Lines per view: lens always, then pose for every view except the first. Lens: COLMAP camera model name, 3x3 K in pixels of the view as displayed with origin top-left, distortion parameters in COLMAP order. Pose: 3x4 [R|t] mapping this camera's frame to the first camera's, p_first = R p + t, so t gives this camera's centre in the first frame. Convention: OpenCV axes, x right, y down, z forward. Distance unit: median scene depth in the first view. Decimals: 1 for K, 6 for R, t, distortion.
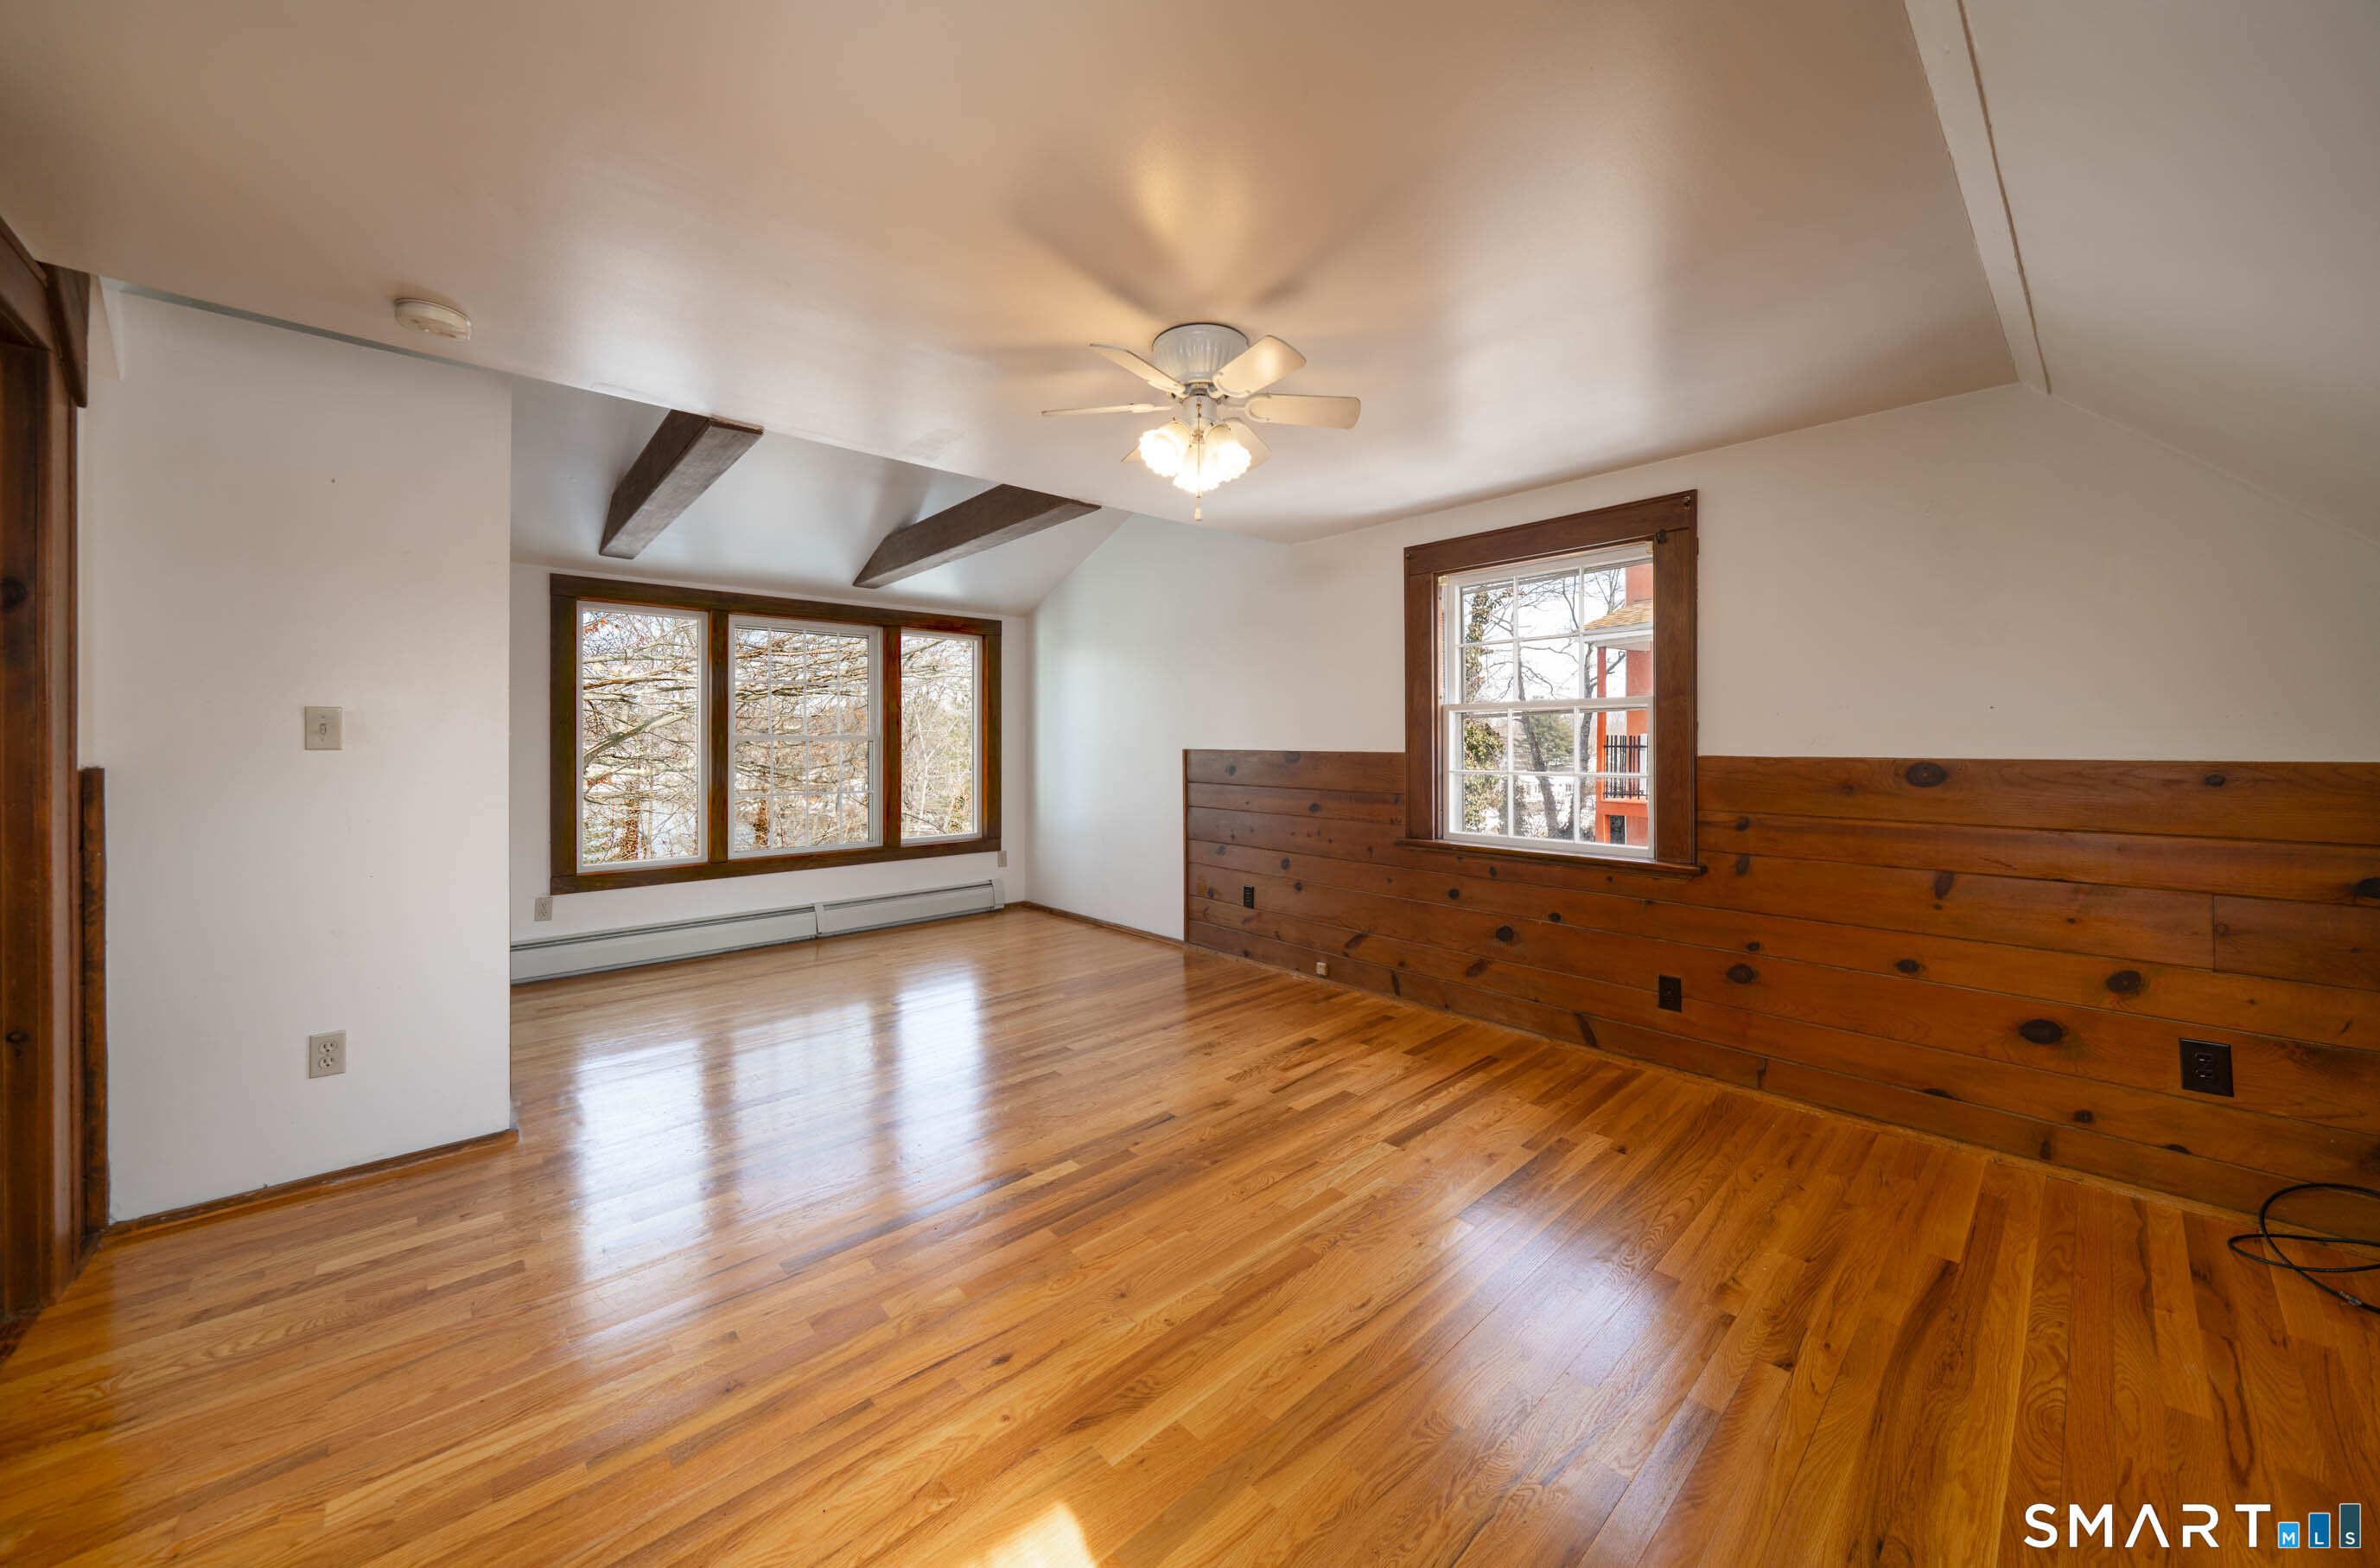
lens RADIAL K [[824.9, 0, 1164.8], [0, 824.9, 740.4], [0, 0, 1]] dist [-0.003542, -0.000018]
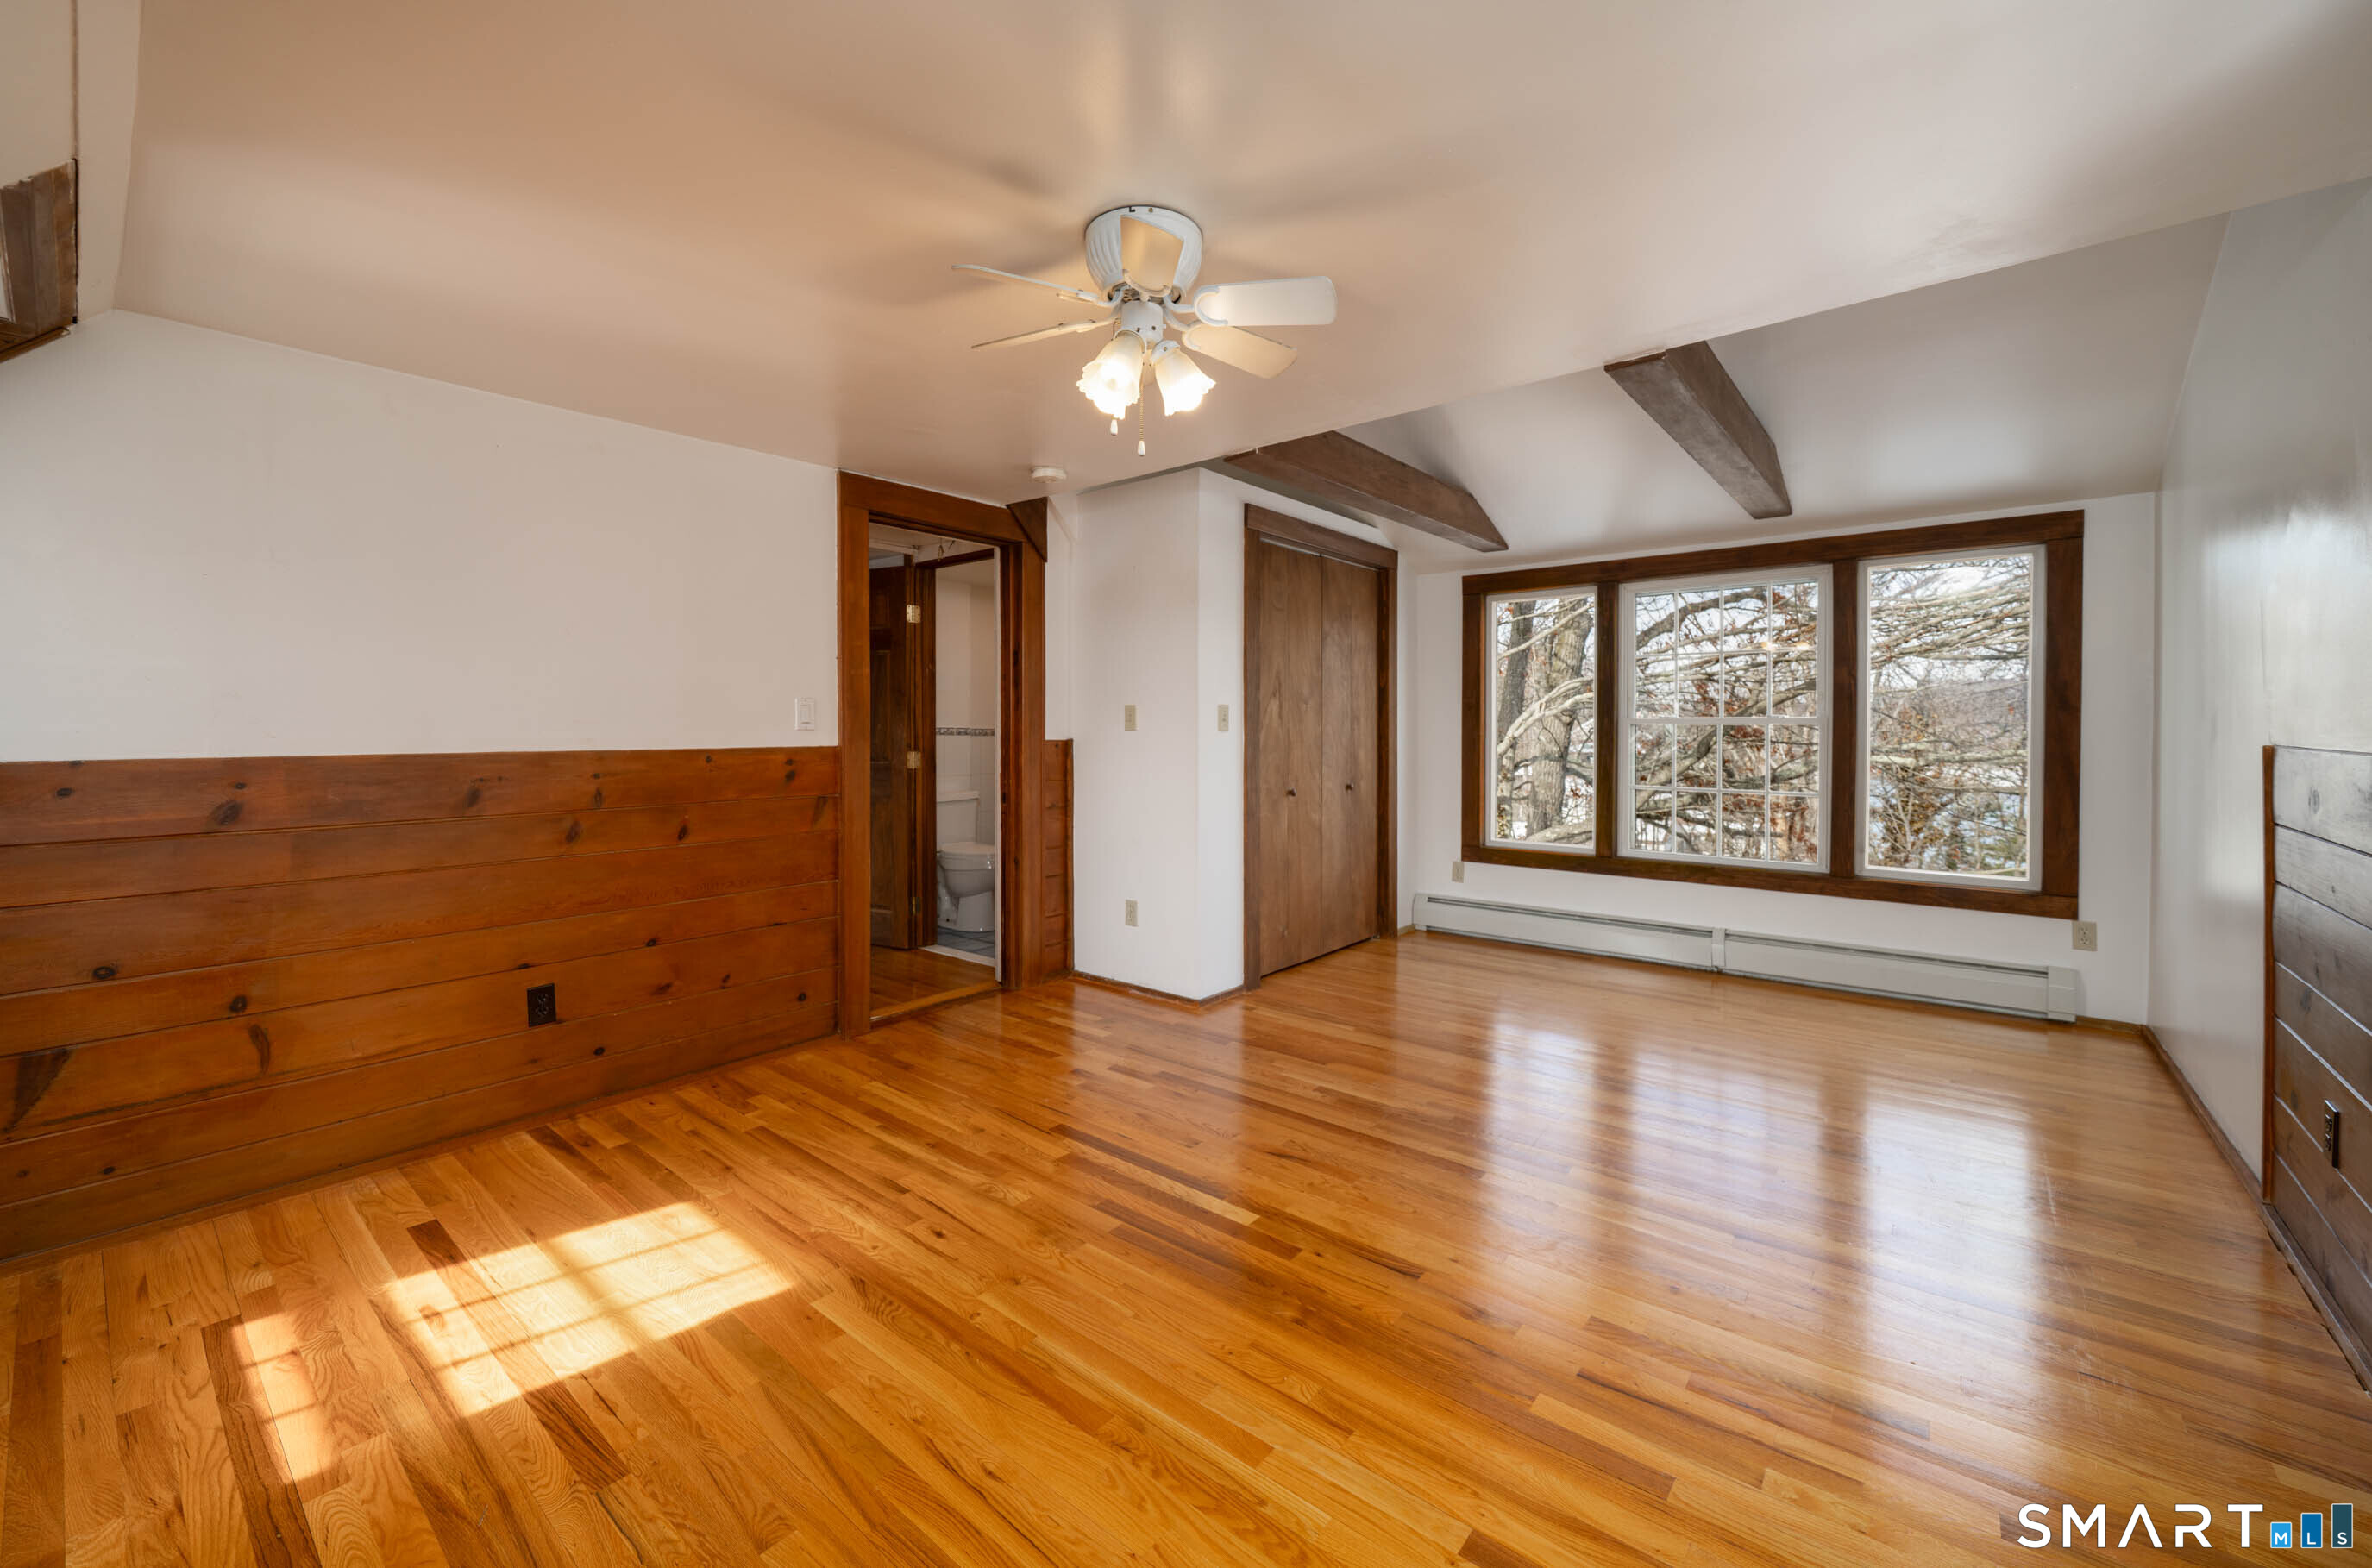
lens RADIAL K [[929.2, 0, 1192.9], [0, 929.2, 735.0], [0, 0, 1]] dist [0.003478, 0.000322]
pose [[0.165444, 0.012255, -0.986143, 0.837404], [0.002325, 0.999915, 0.012816, -0.003824], [0.986216, -0.004413, 0.165402, 0.788376]]
